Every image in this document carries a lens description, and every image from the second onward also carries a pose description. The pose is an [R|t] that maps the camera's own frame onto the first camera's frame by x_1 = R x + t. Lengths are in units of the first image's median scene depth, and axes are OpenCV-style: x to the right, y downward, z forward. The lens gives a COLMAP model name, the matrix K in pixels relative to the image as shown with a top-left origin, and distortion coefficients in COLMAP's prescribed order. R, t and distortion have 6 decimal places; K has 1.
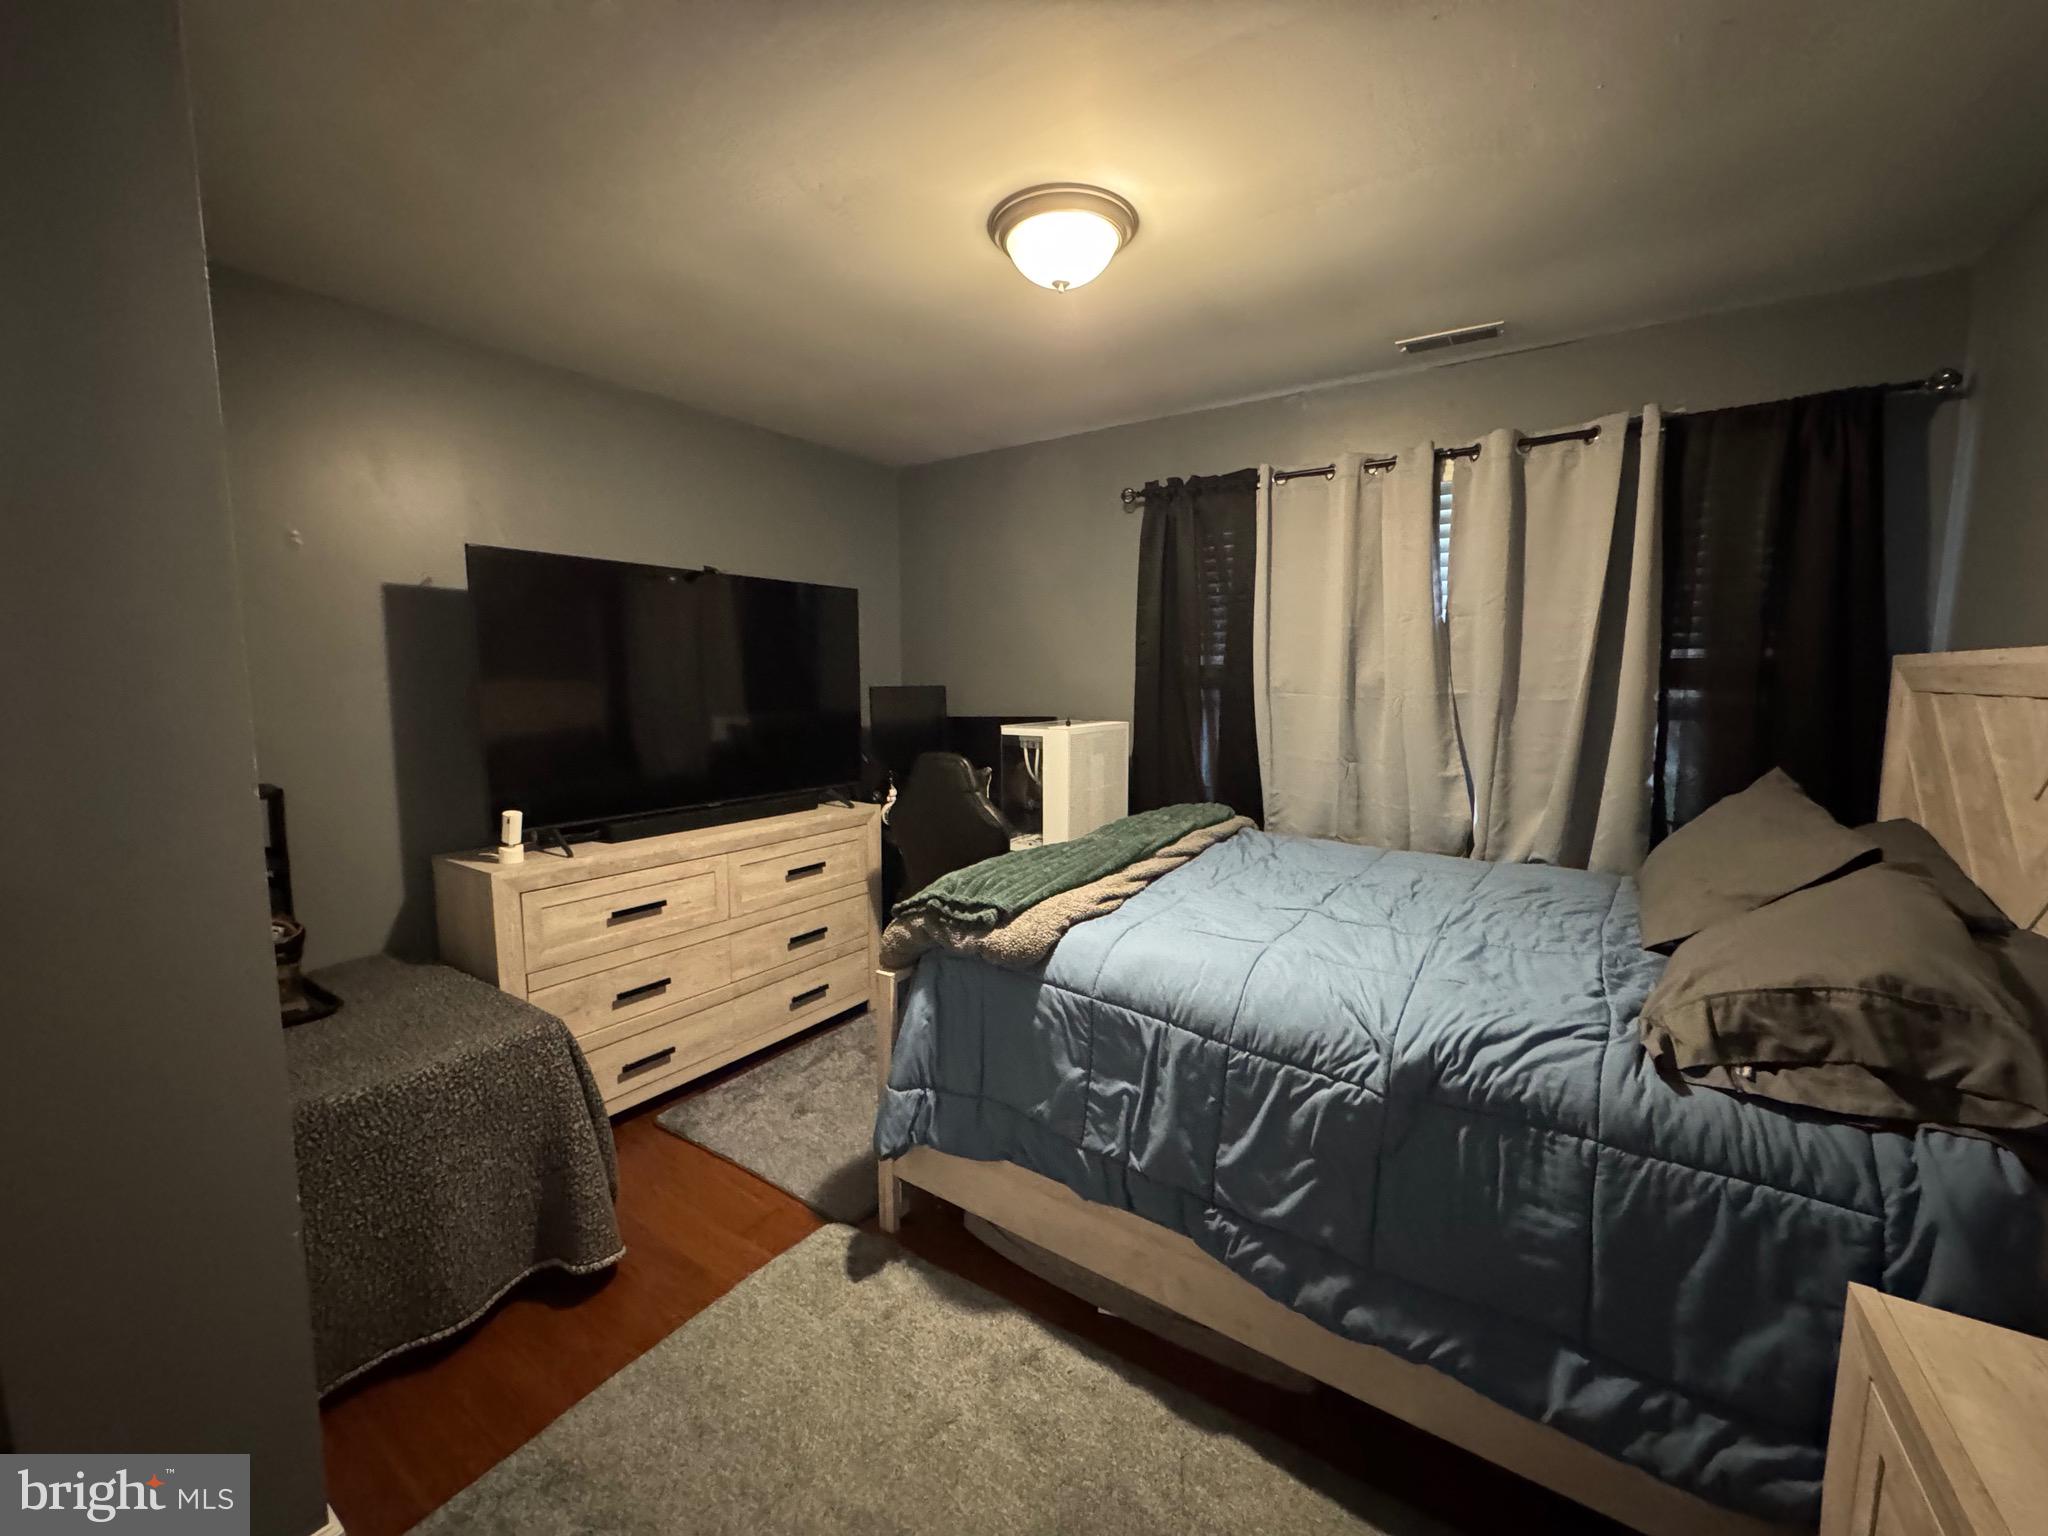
lens RADIAL K [[811.8, 0, 1027.5], [0, 811.8, 764.0], [0, 0, 1]] dist [-0.001378, -0.000277]
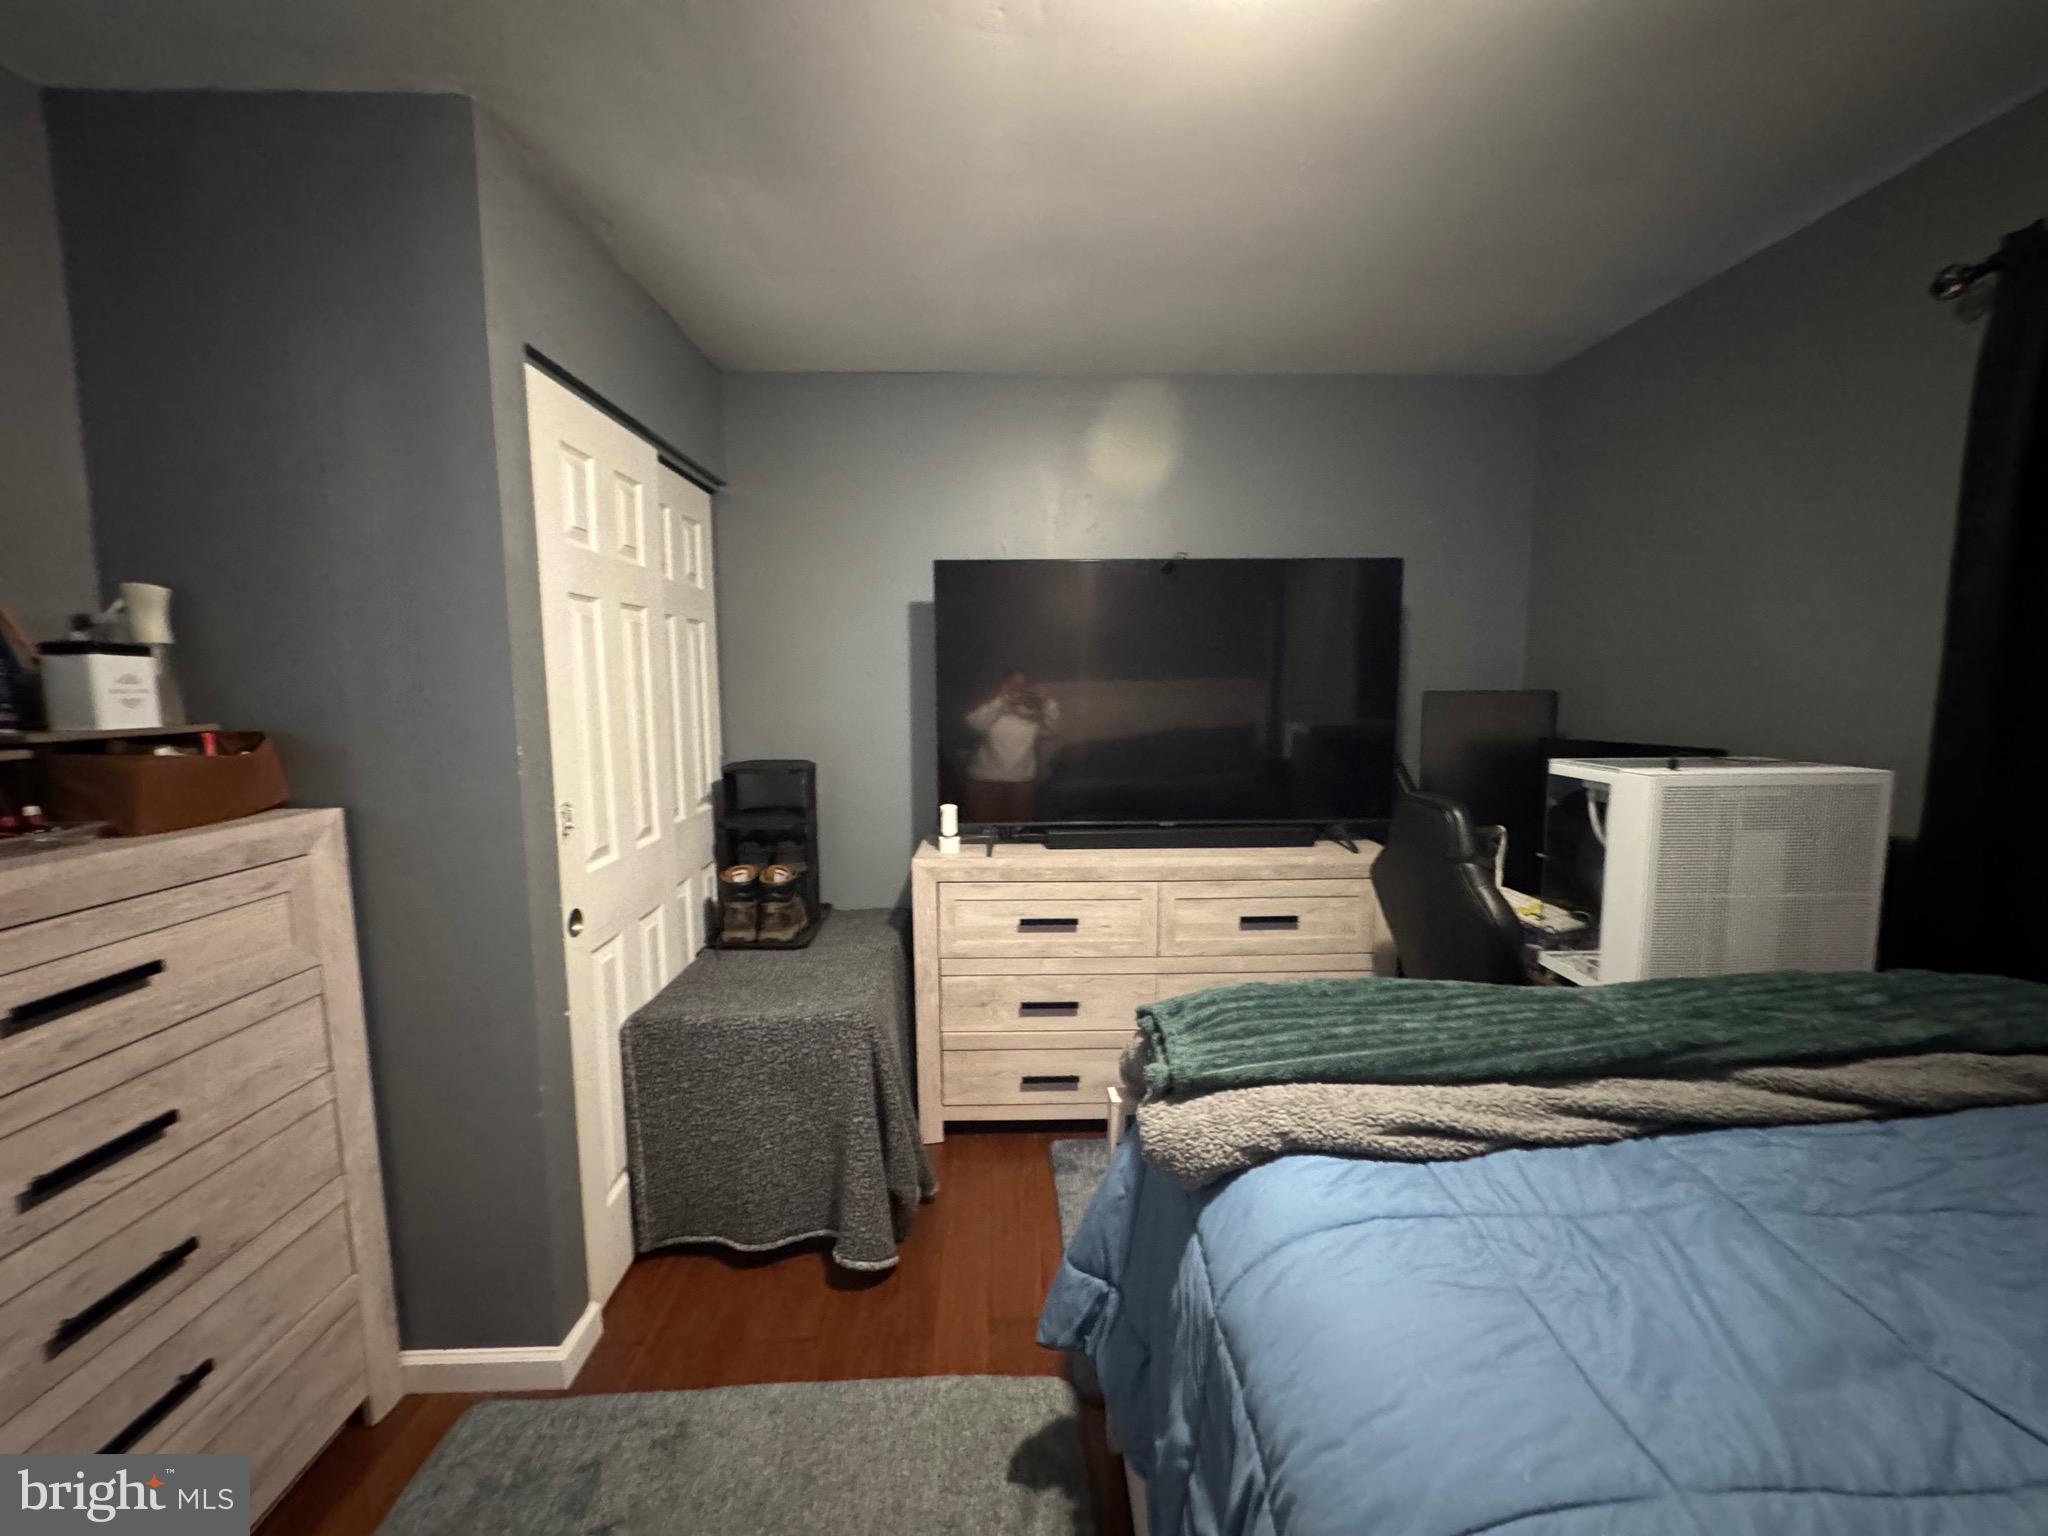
lens RADIAL K [[811.8, 0, 1028.2], [0, 811.8, 767.5], [0, 0, 1]] dist [-0.001378, -0.000277]
pose [[0.590728, 0.083059, -0.802584, 0.276798], [-0.082088, 0.995713, 0.042626, -0.044010], [0.802684, 0.040702, 0.595014, 0.425995]]
